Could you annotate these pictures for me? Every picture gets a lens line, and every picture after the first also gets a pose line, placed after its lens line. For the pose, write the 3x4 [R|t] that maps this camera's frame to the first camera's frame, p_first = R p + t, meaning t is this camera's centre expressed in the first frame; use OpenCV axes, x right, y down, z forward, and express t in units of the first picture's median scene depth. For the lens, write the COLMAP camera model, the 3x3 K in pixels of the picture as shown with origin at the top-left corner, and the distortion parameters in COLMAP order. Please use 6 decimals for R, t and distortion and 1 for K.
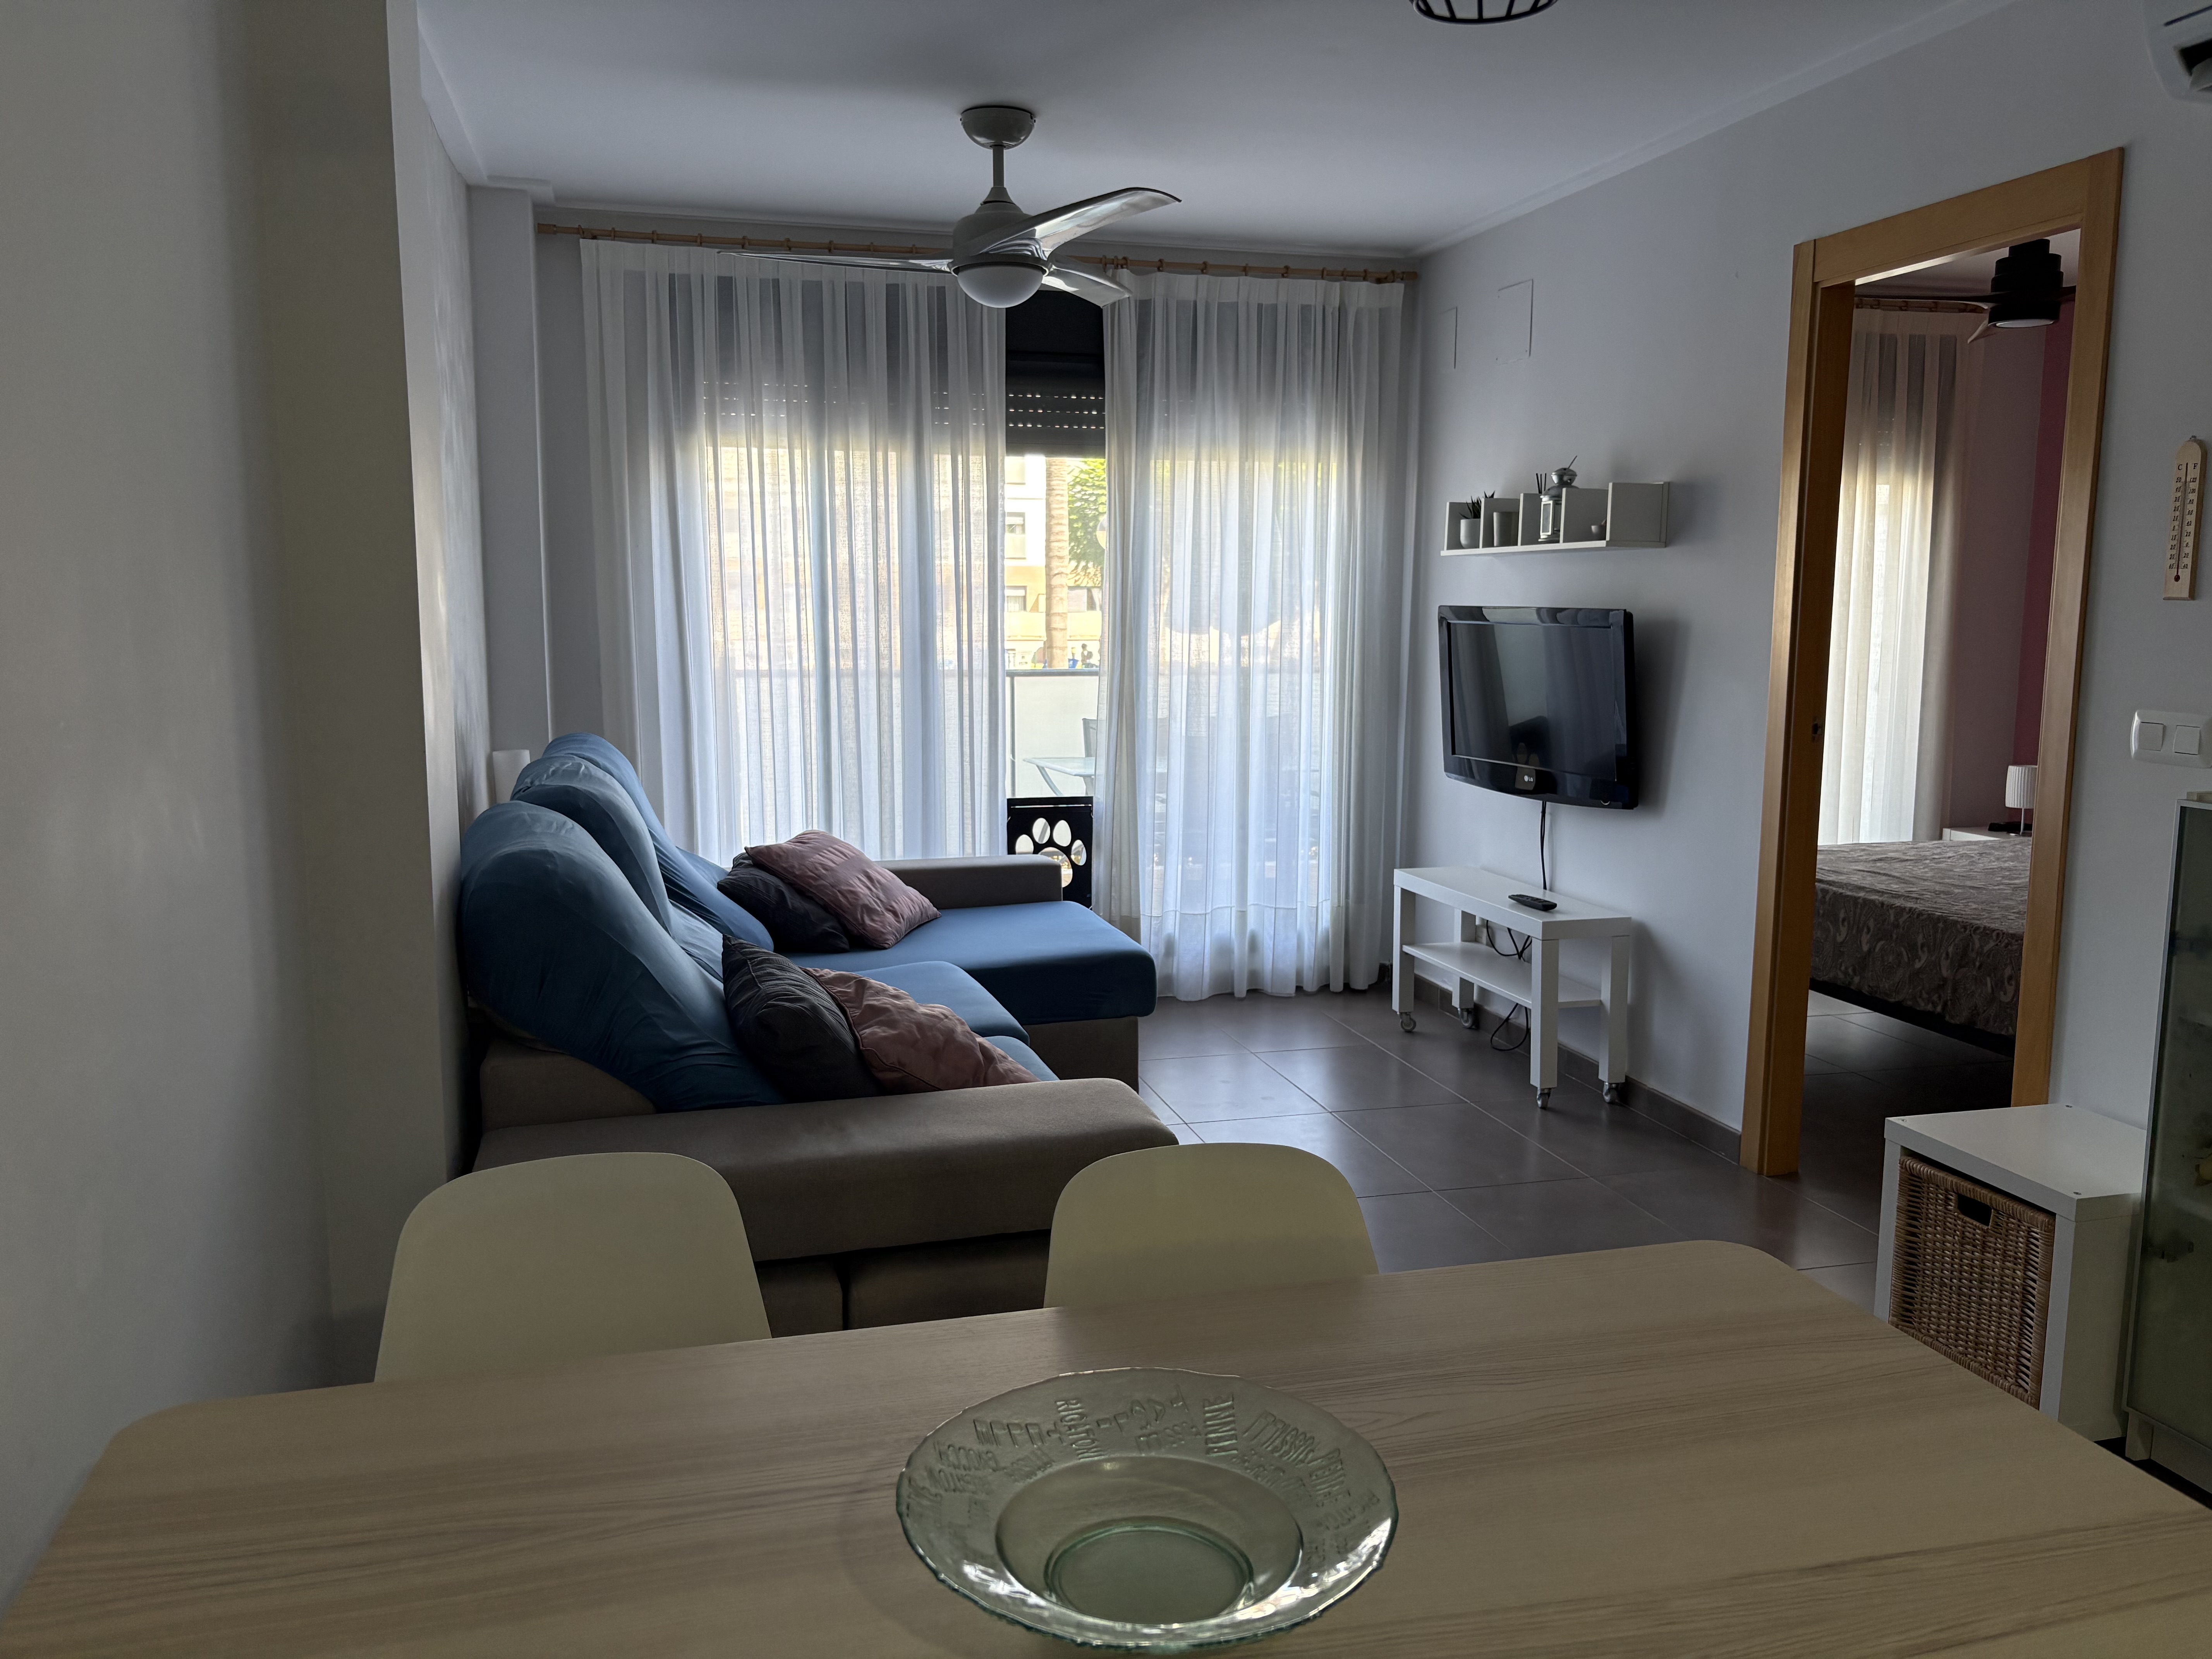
lens RADIAL K [[1665.9, 0, 1092.5], [0, 1665.9, 850.3], [0, 0, 1]] dist [0.042427, -0.042614]
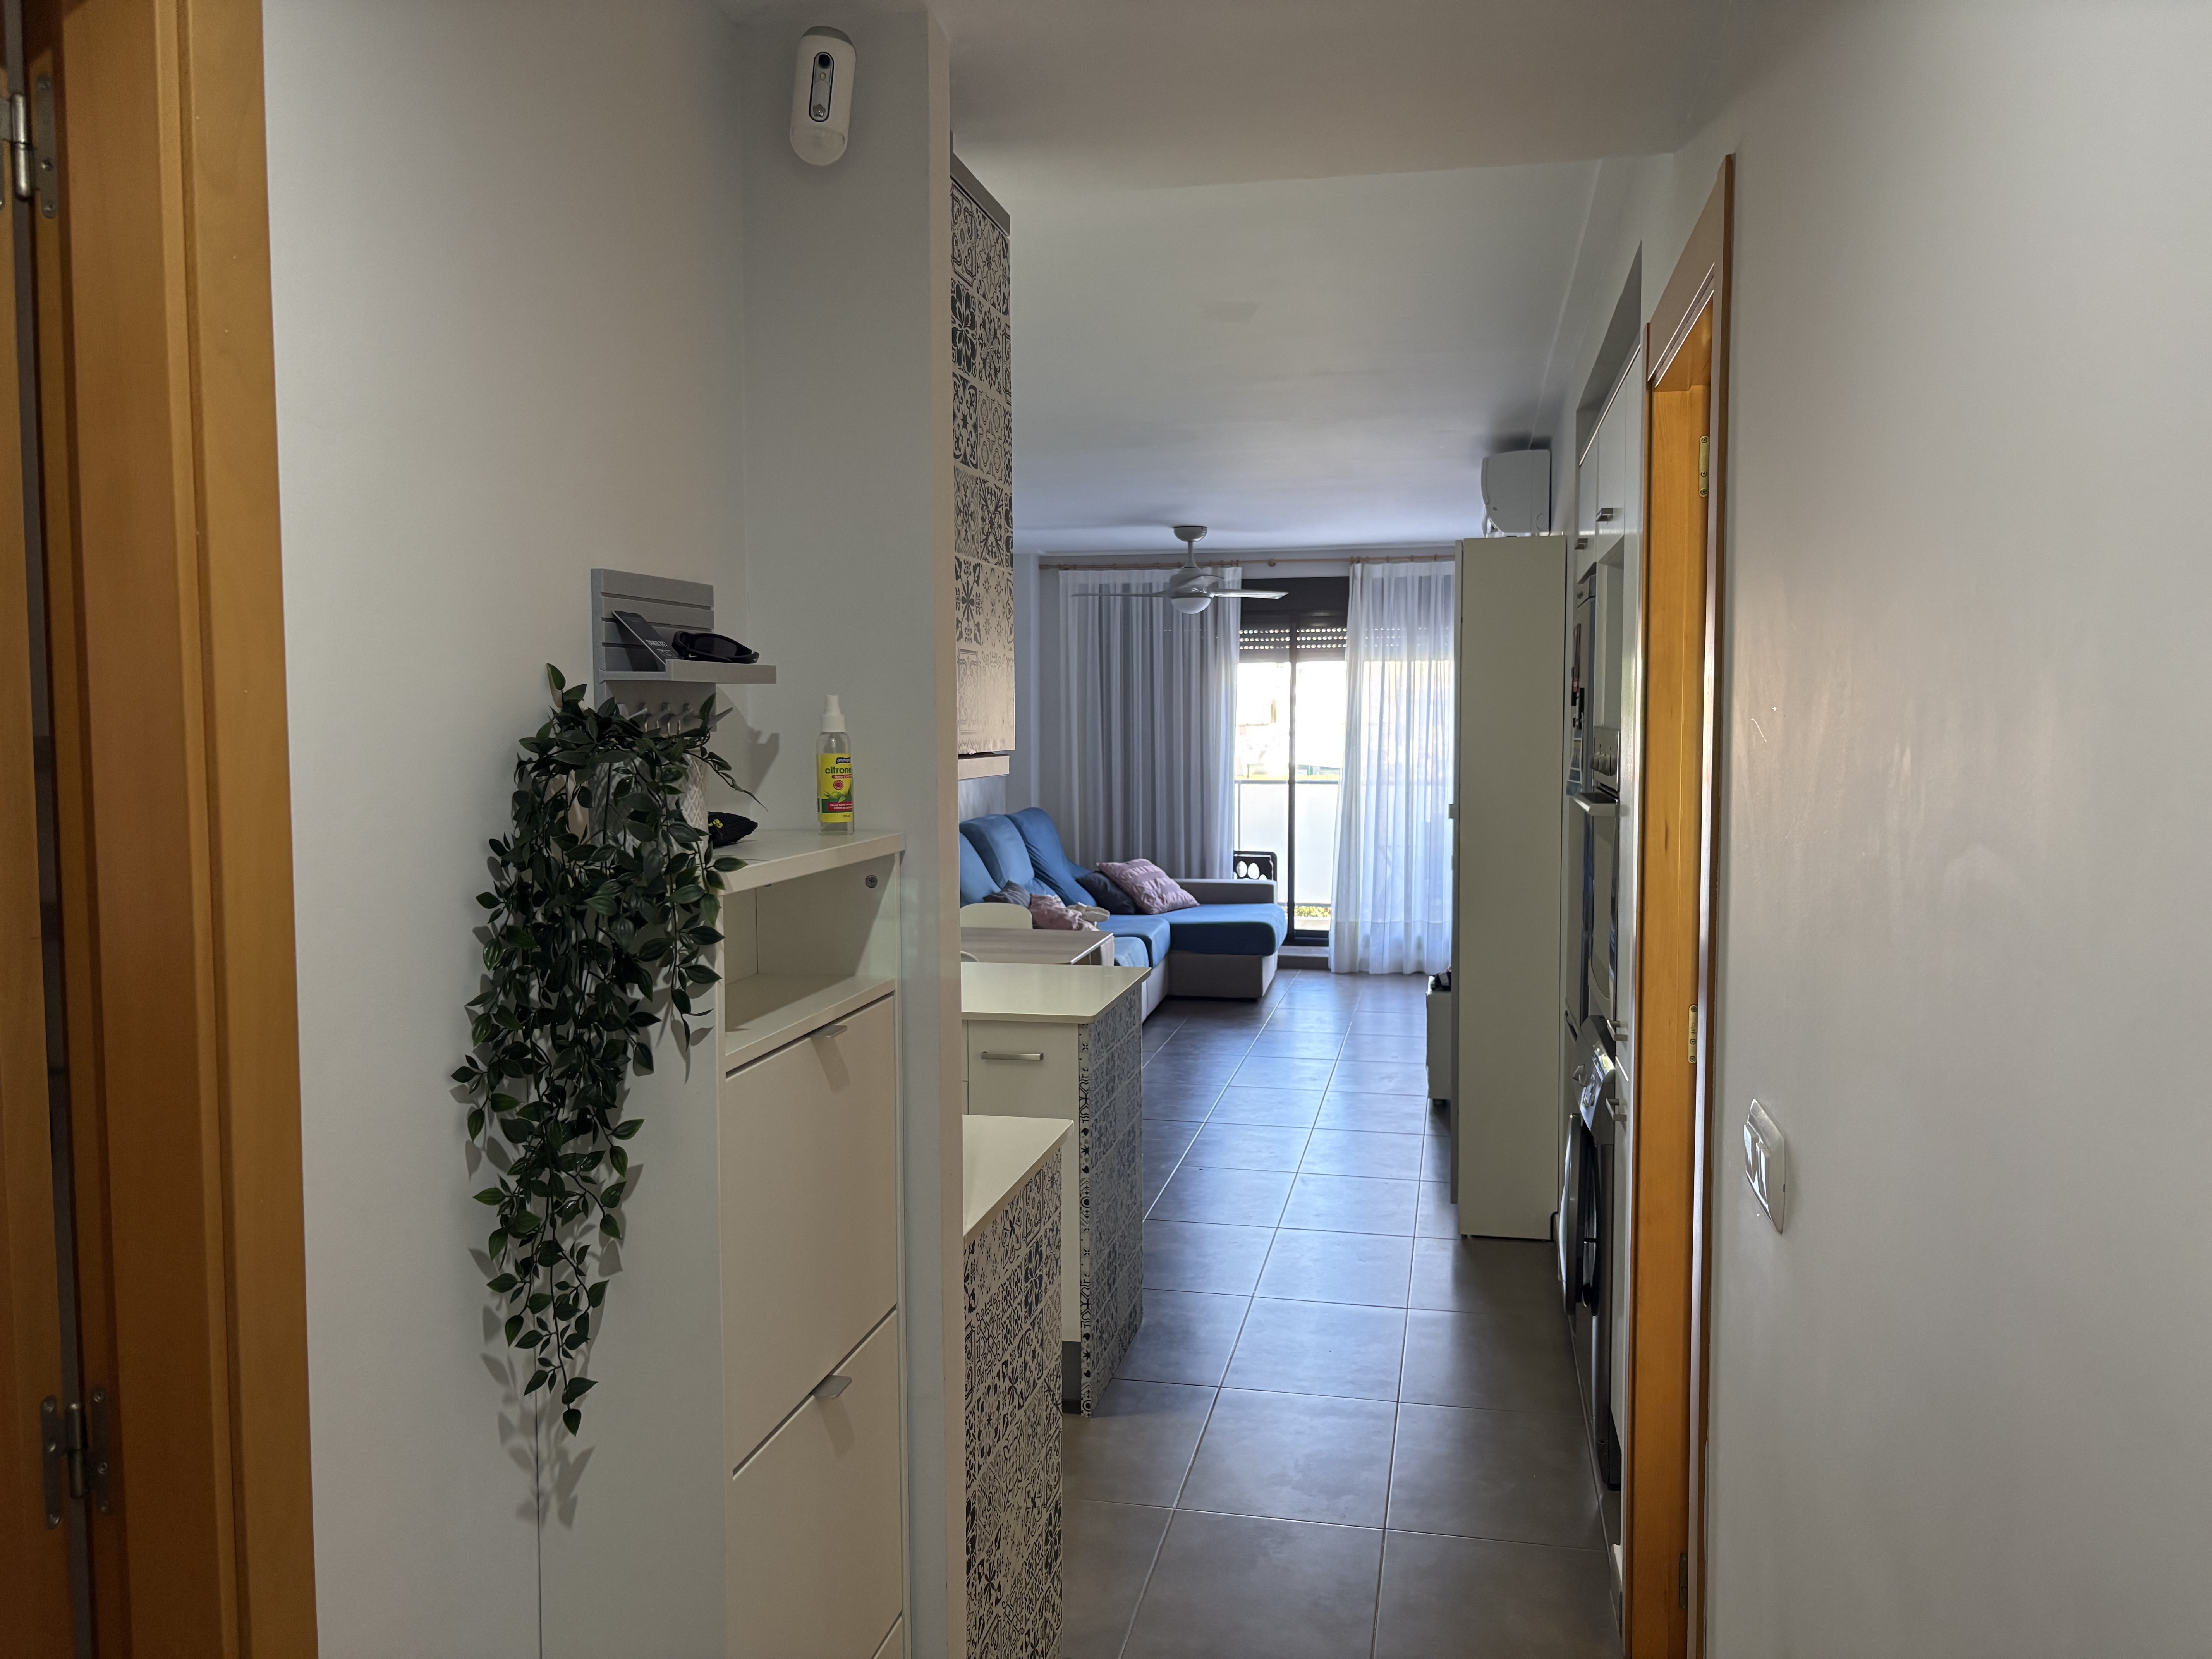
lens RADIAL K [[1665.9, 0, 1107.3], [0, 1665.9, 833.3], [0, 0, 1]] dist [0.042427, -0.042614]
pose [[0.894211, 0.030030, -0.446638, 0.627423], [-0.063143, 0.996233, -0.059436, 0.071678], [0.443171, 0.081351, 0.892738, -0.726999]]
